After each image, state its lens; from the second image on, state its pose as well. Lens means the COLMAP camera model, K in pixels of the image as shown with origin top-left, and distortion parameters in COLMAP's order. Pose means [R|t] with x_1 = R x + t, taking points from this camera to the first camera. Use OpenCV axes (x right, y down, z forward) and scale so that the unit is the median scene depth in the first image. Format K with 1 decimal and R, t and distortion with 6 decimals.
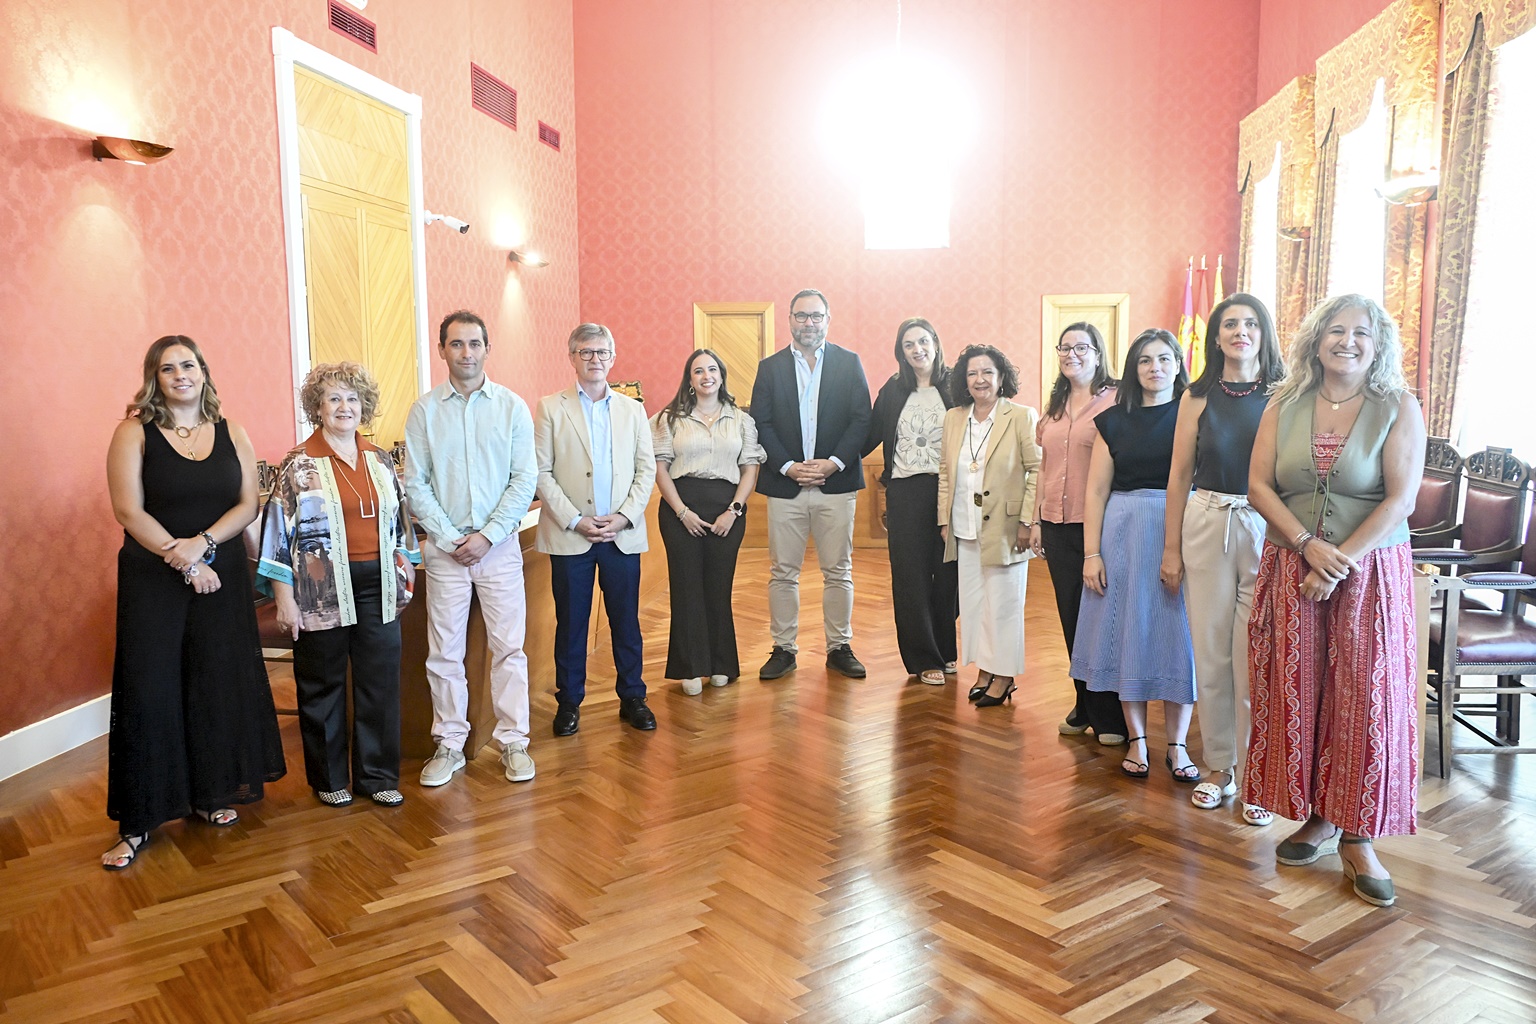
lens RADIAL K [[1255.2, 0, 768.0], [0, 1255.2, 512.0], [0, 0, 1]] dist [0.003703, -0.011912]
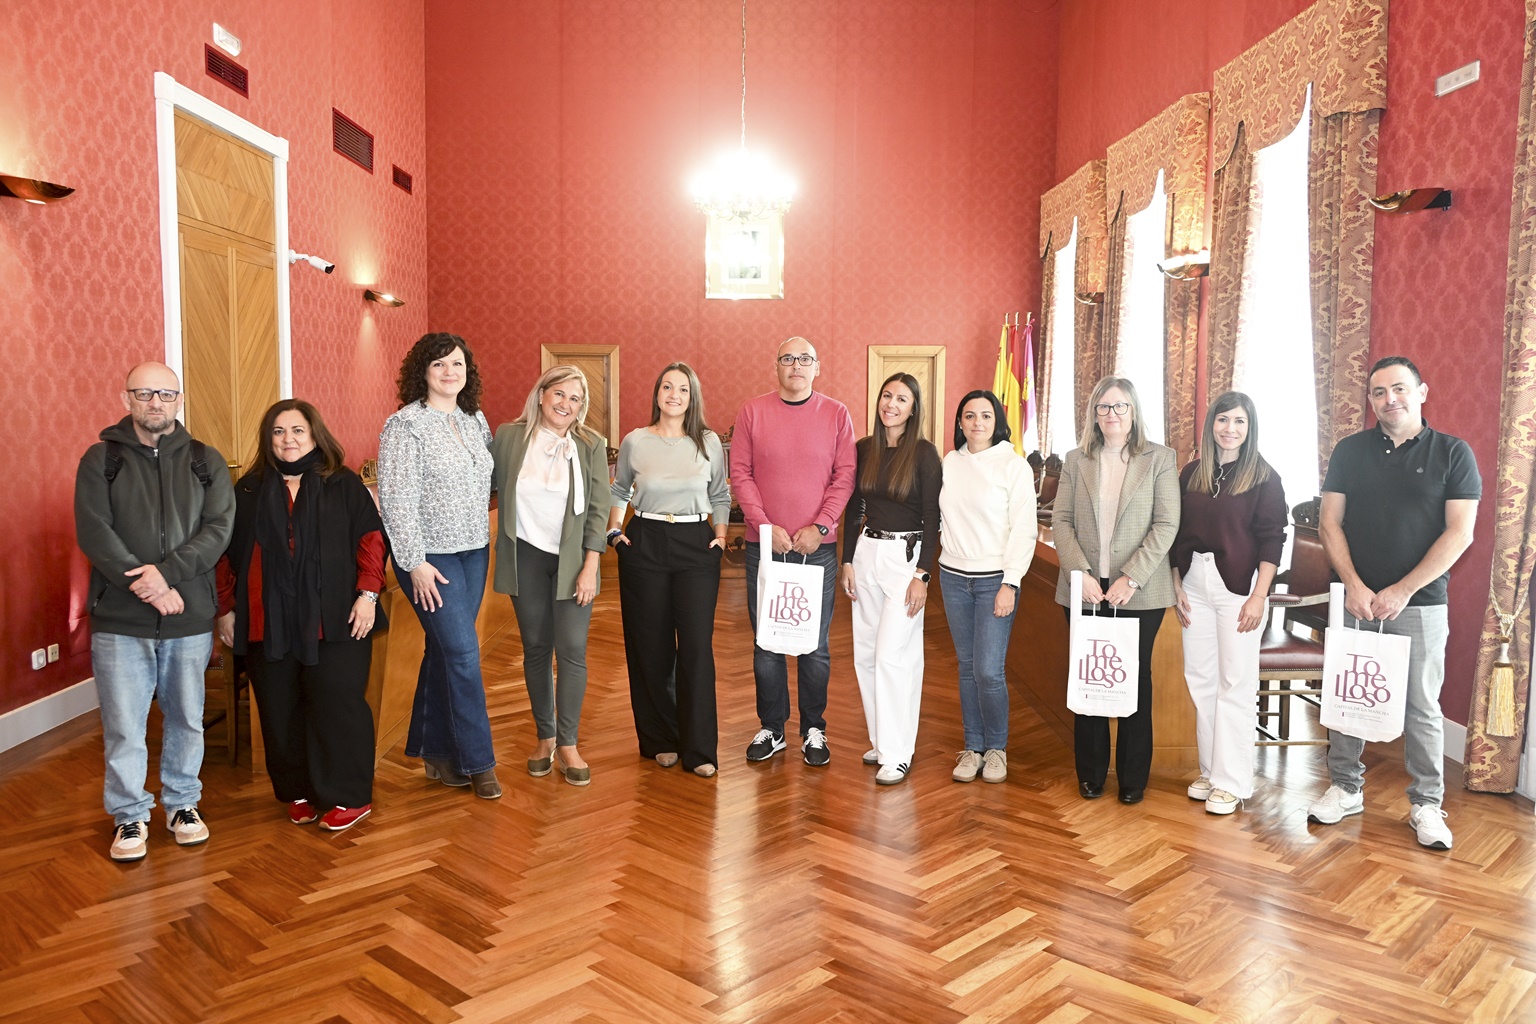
lens RADIAL K [[1256.0, 0, 768.0], [0, 1256.0, 512.0], [0, 0, 1]] dist [-0.004444, -0.000266]
pose [[0.988049, 0.006209, 0.154016, -0.056586], [-0.001633, 0.999554, -0.029816, 0.006492], [-0.154132, 0.029209, 0.987618, -0.093843]]
